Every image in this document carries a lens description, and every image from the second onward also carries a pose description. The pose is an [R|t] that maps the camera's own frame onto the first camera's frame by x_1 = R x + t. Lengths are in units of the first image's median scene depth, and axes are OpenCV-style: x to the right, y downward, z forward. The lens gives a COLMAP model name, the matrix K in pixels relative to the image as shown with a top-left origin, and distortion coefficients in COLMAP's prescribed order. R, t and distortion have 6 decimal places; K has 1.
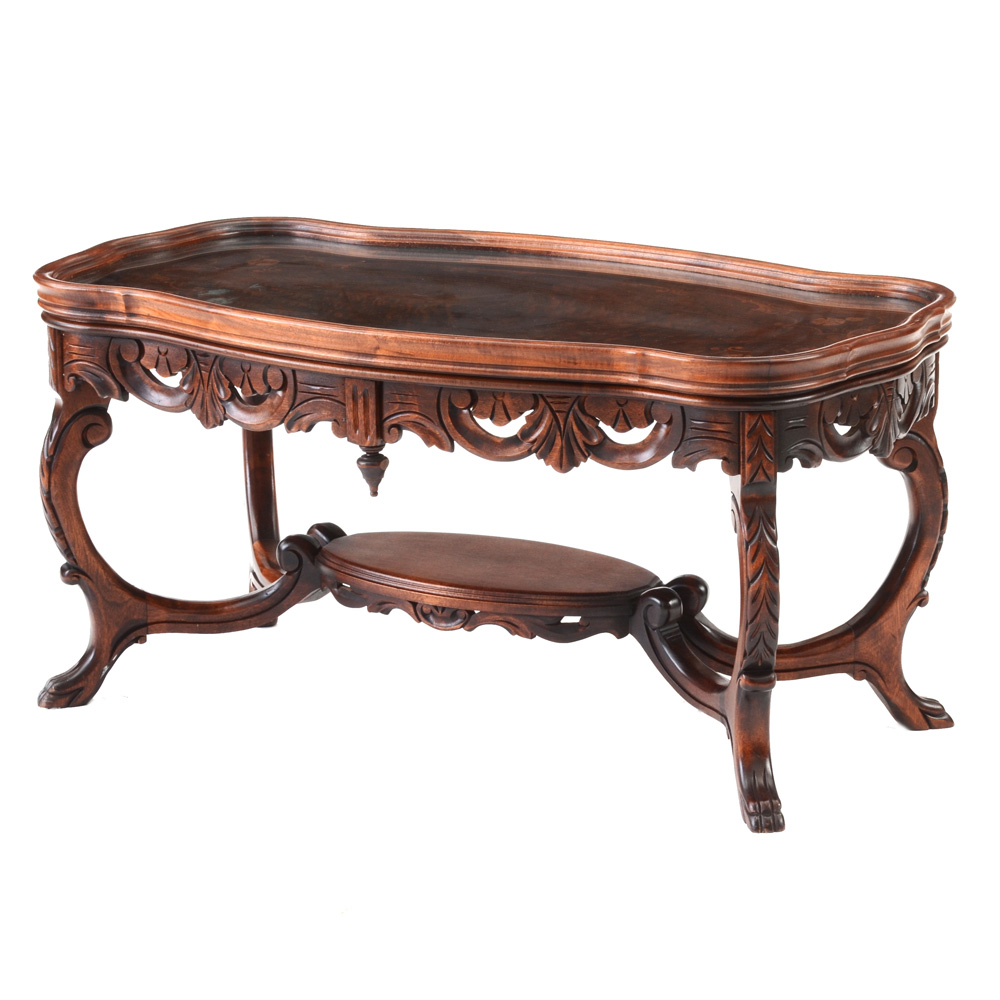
lens RADIAL K [[4094.6, 0, 500.5], [0, 4094.6, 509.5], [0, 0, 1]] dist [0.622212, 0.000000]
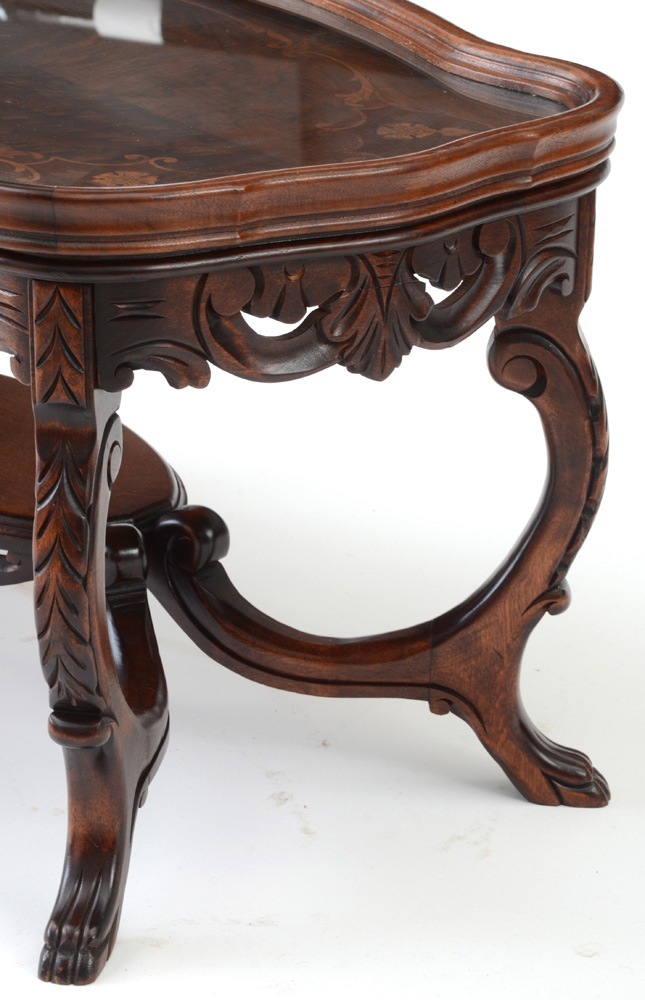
lens RADIAL K [[3167.7, 0, 325.1], [0, 3167.7, 523.9], [0, 0, 1]] dist [0.639933, 0.000000]
pose [[0.922345, 0.154864, -0.353974, 0.247809], [-0.112095, 0.984010, 0.138419, -0.053810], [0.369750, -0.087992, 0.924955, 0.576016]]
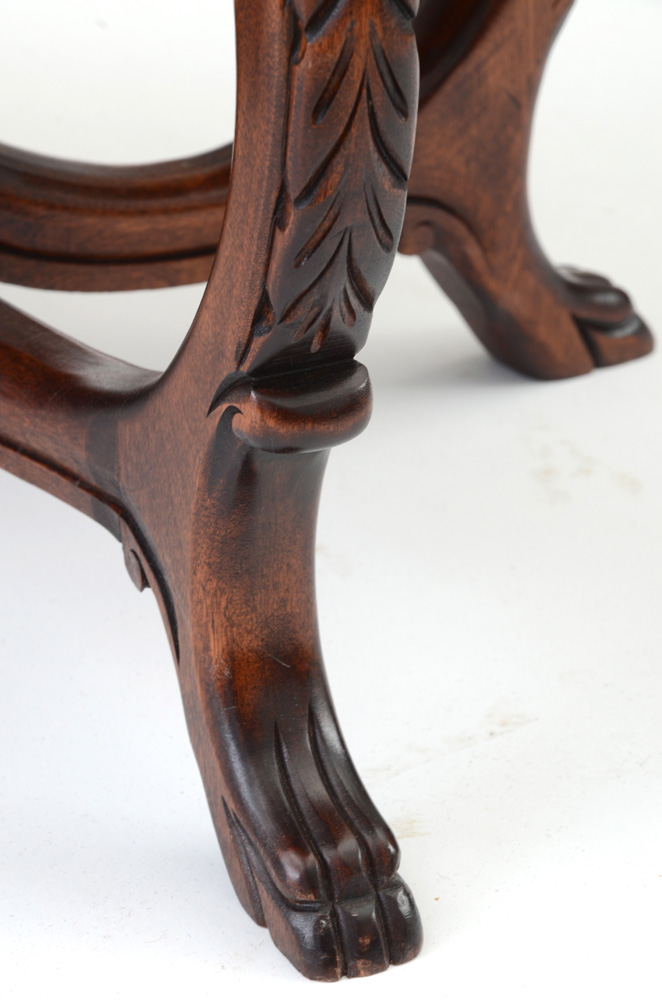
lens RADIAL K [[3917.8, 0, 325.4], [0, 3917.8, 528.0], [0, 0, 1]] dist [1.017222, 0.000000]
pose [[0.954614, -0.110516, 0.276584, -0.004081], [0.049286, 0.974424, 0.219247, -0.004176], [-0.293741, -0.195664, 0.935645, 0.751841]]
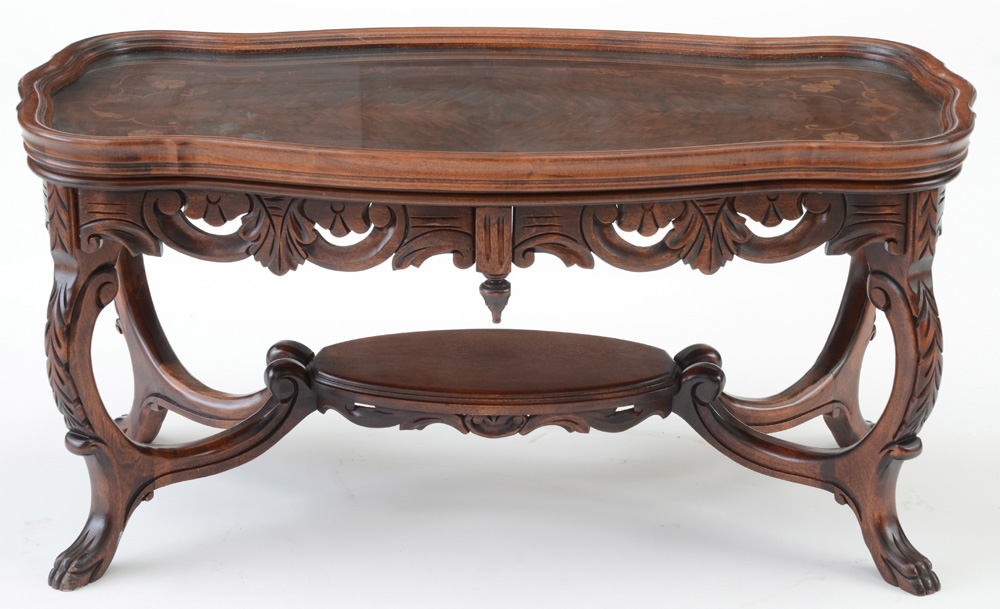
lens RADIAL K [[2731.1, 0, 486.7], [0, 2731.1, 304.1], [0, 0, 1]] dist [0.716001, 0.000000]
pose [[0.865868, -0.151217, 0.476871, -0.343801], [0.113536, 0.987748, 0.107068, -0.077814], [-0.487219, -0.038565, 0.872428, 0.437864]]
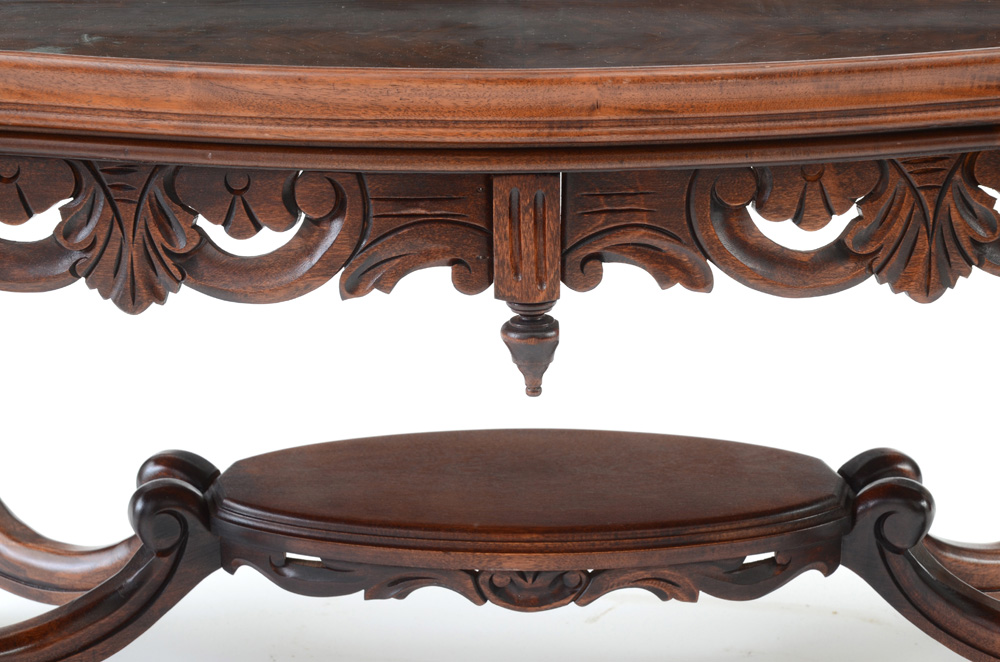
lens RADIAL K [[2802.4, 0, 496.0], [0, 2802.4, 330.6], [0, 0, 1]] dist [0.733648, 0.000000]
pose [[0.866248, -0.133292, 0.481506, -0.210319], [0.125711, 0.990898, 0.048144, -0.029792], [-0.483540, 0.018826, 0.875120, 0.688255]]
